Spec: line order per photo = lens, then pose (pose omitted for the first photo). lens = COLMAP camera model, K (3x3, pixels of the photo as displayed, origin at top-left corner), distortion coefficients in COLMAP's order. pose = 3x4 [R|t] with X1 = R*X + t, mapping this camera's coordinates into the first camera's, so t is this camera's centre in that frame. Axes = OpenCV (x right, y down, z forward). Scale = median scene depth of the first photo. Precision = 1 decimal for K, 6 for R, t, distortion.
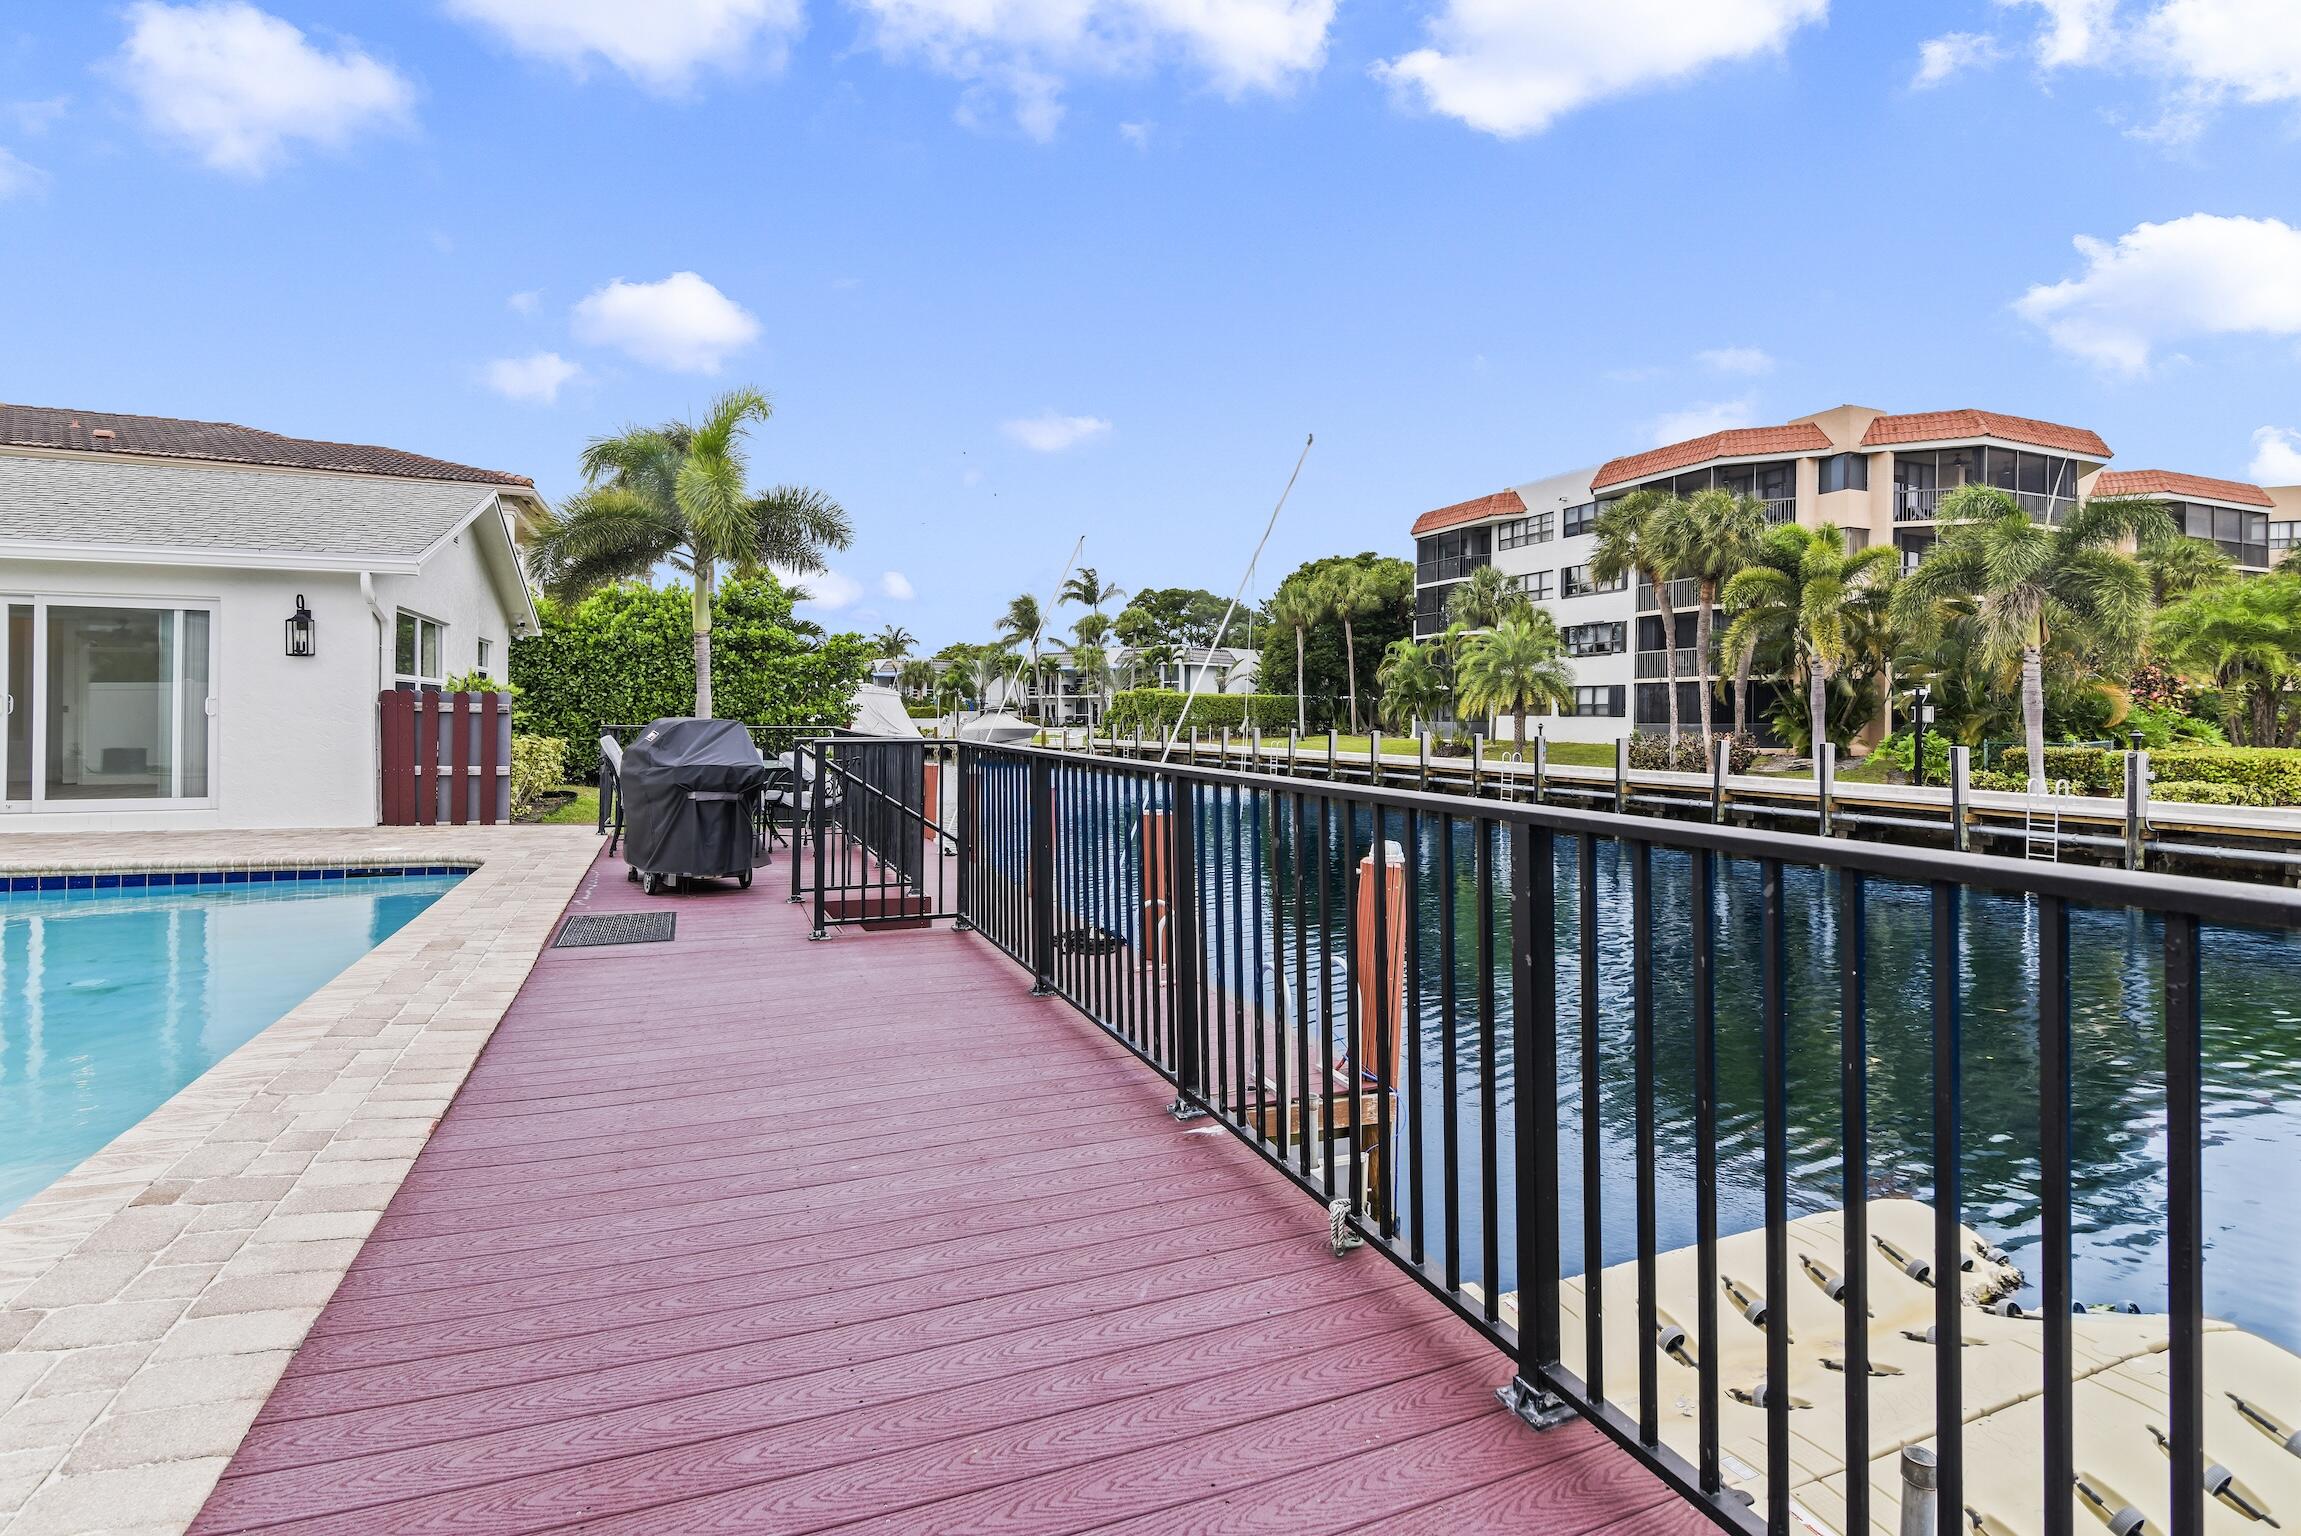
lens RADIAL K [[1082.0, 0, 1144.6], [0, 1082.0, 716.3], [0, 0, 1]] dist [0.004808, -0.003093]
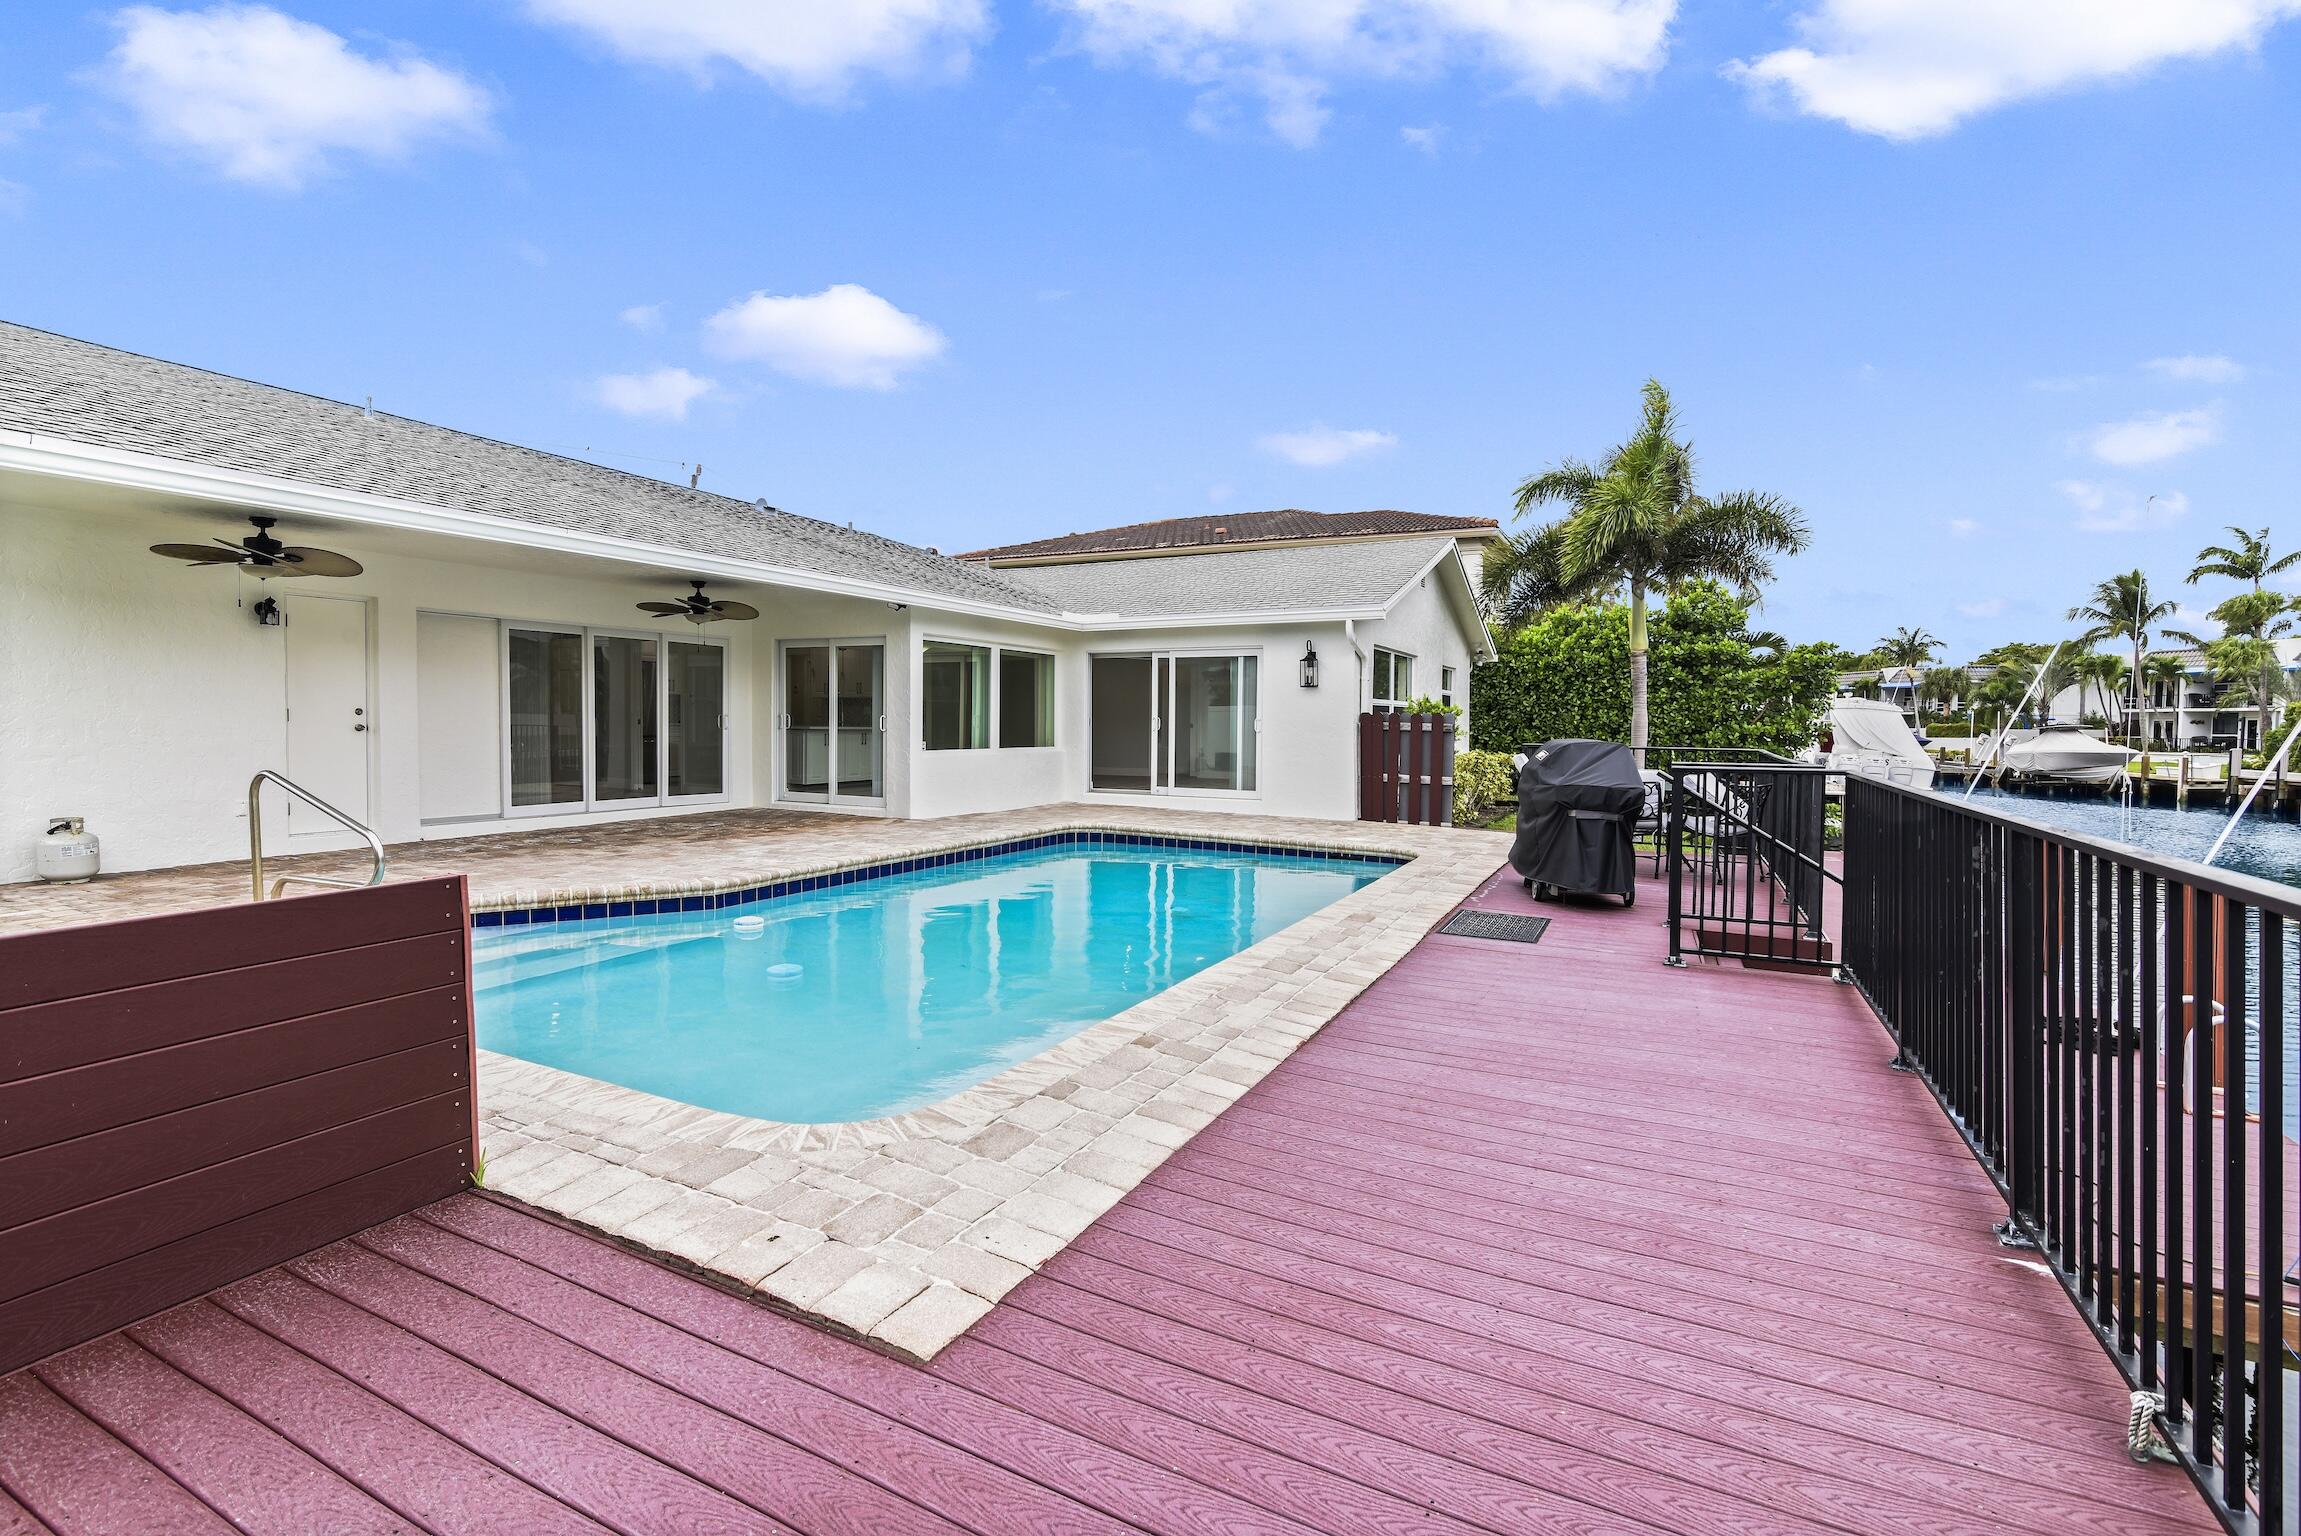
lens RADIAL K [[1082.0, 0, 1150.4], [0, 1082.0, 735.7], [0, 0, 1]] dist [0.004808, -0.003093]
pose [[0.660665, 0.012301, -0.750580, 0.049393], [-0.009139, 0.999923, 0.008343, -0.003660], [0.750625, 0.001348, 0.660727, -0.008141]]
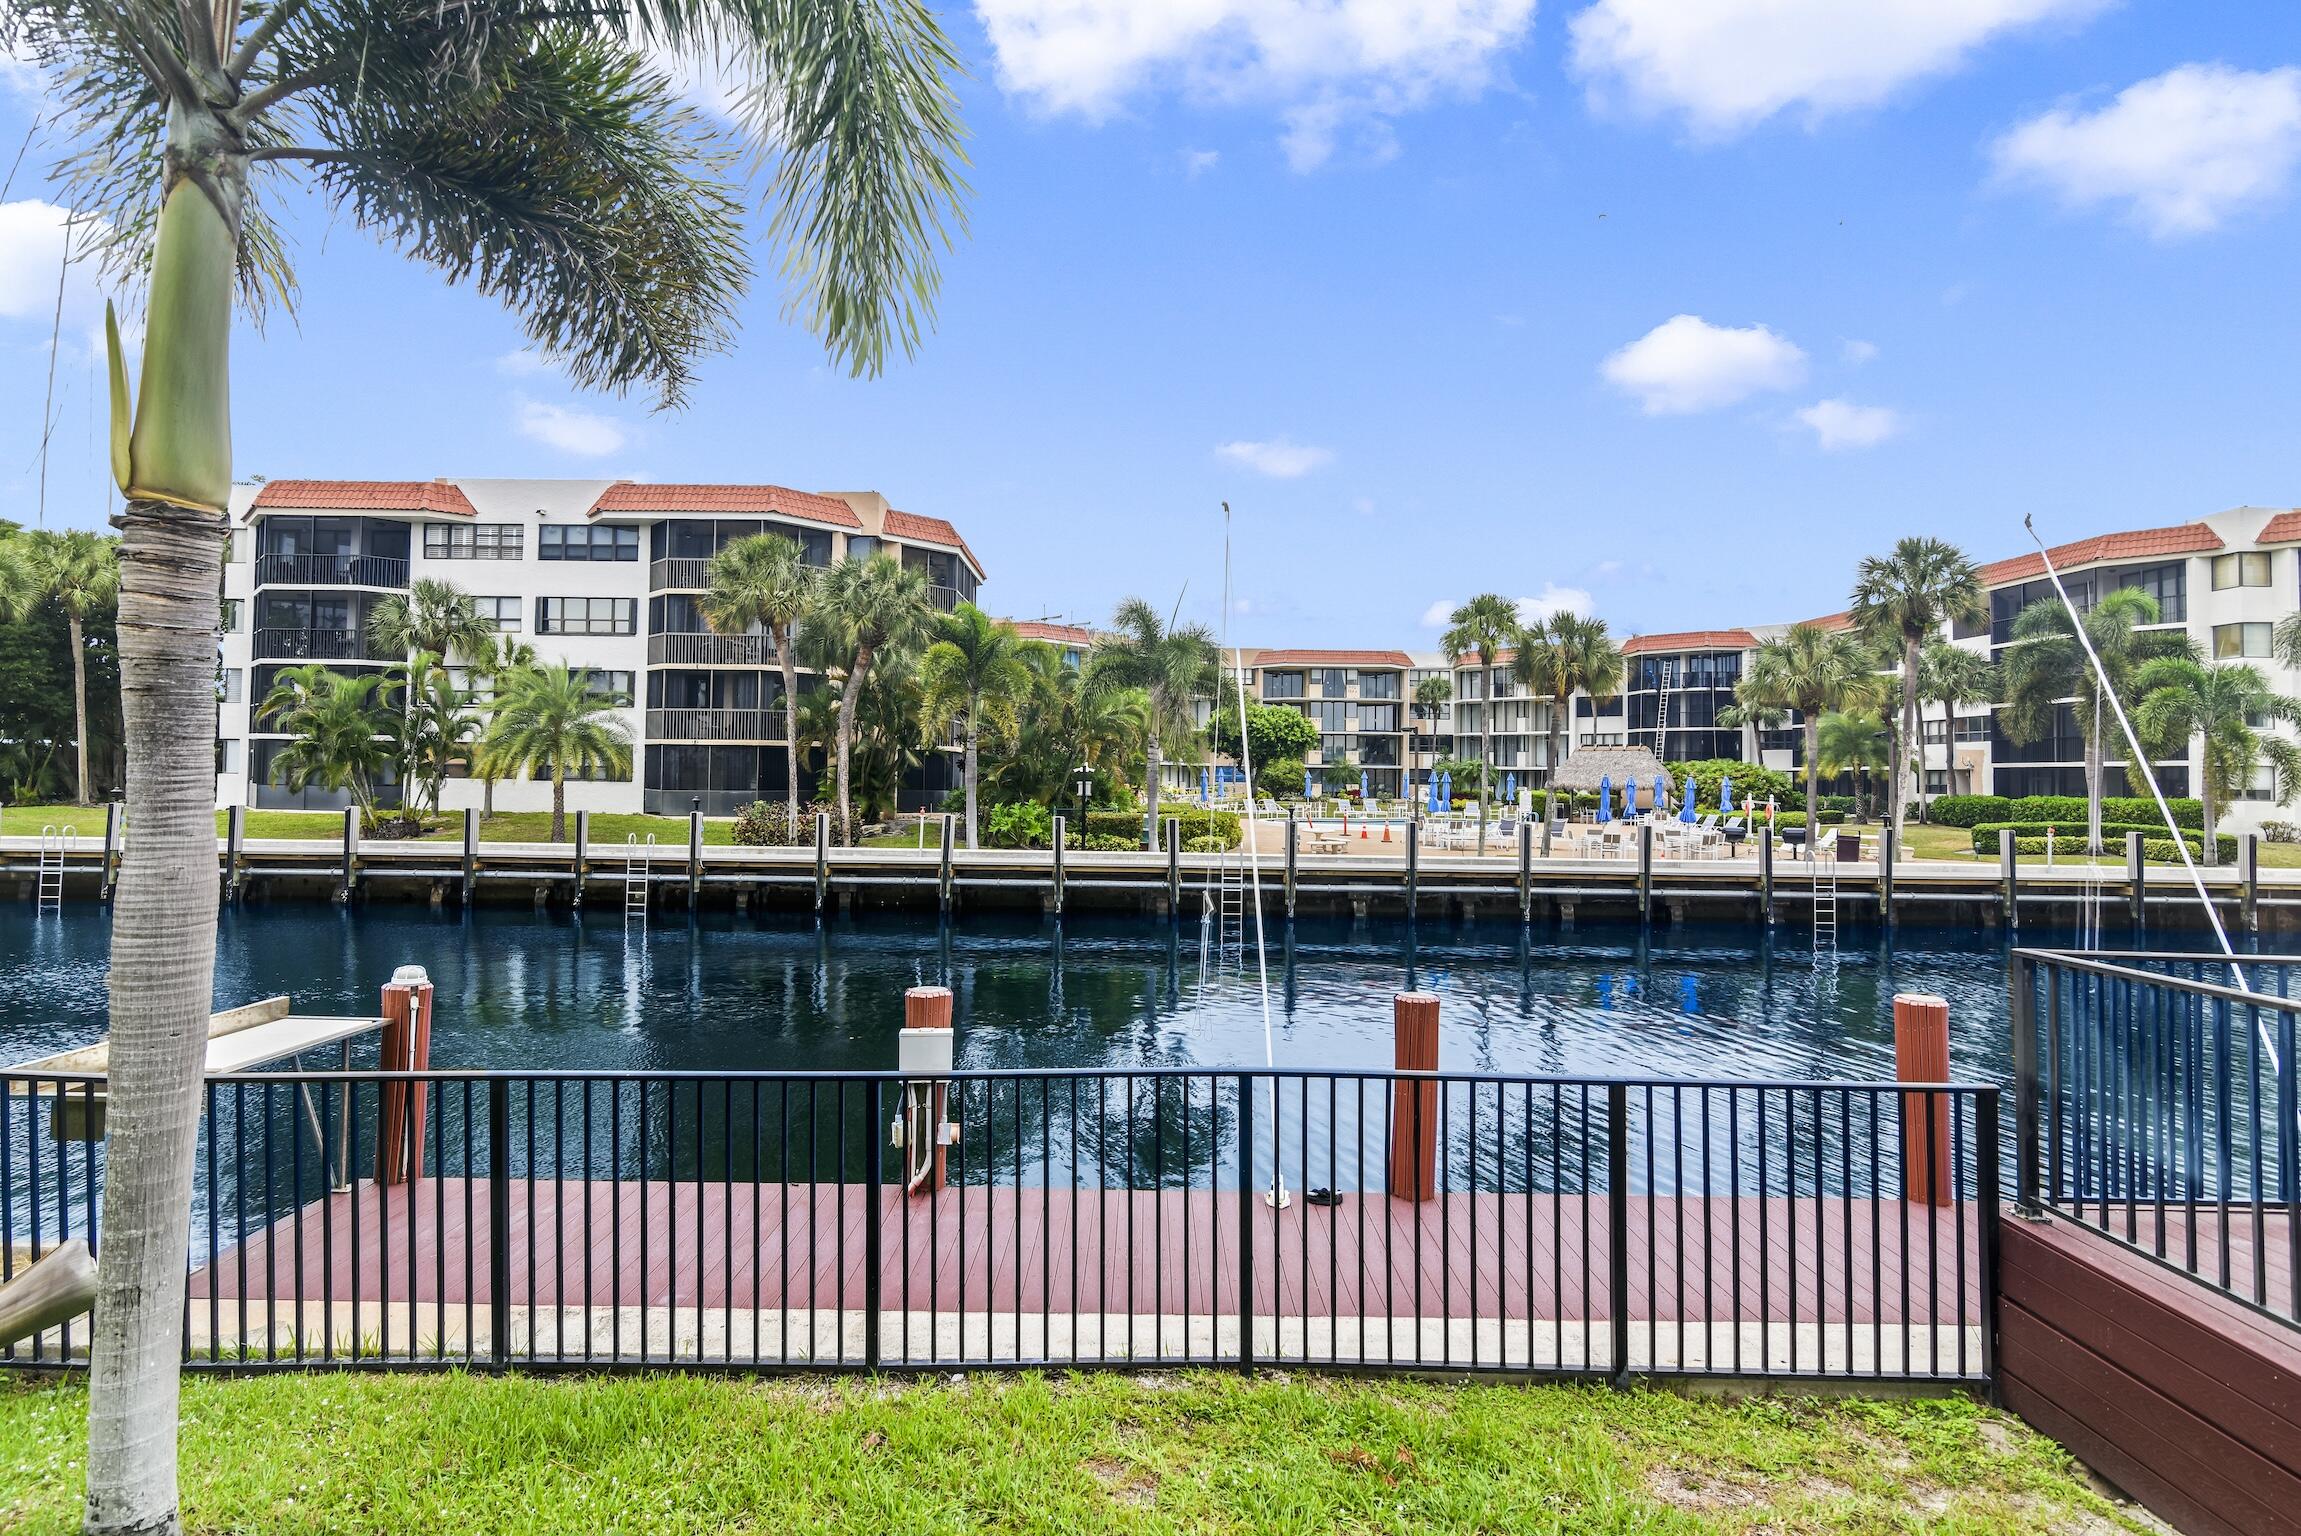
lens RADIAL K [[1082.0, 0, 1108.8], [0, 1082.0, 761.0], [0, 0, 1]] dist [0.004808, -0.003093]
pose [[0.381271, 0.010882, 0.924399, -0.485321], [-0.009727, 0.999923, -0.007759, -0.030472], [-0.924412, -0.006033, 0.381347, 0.732410]]
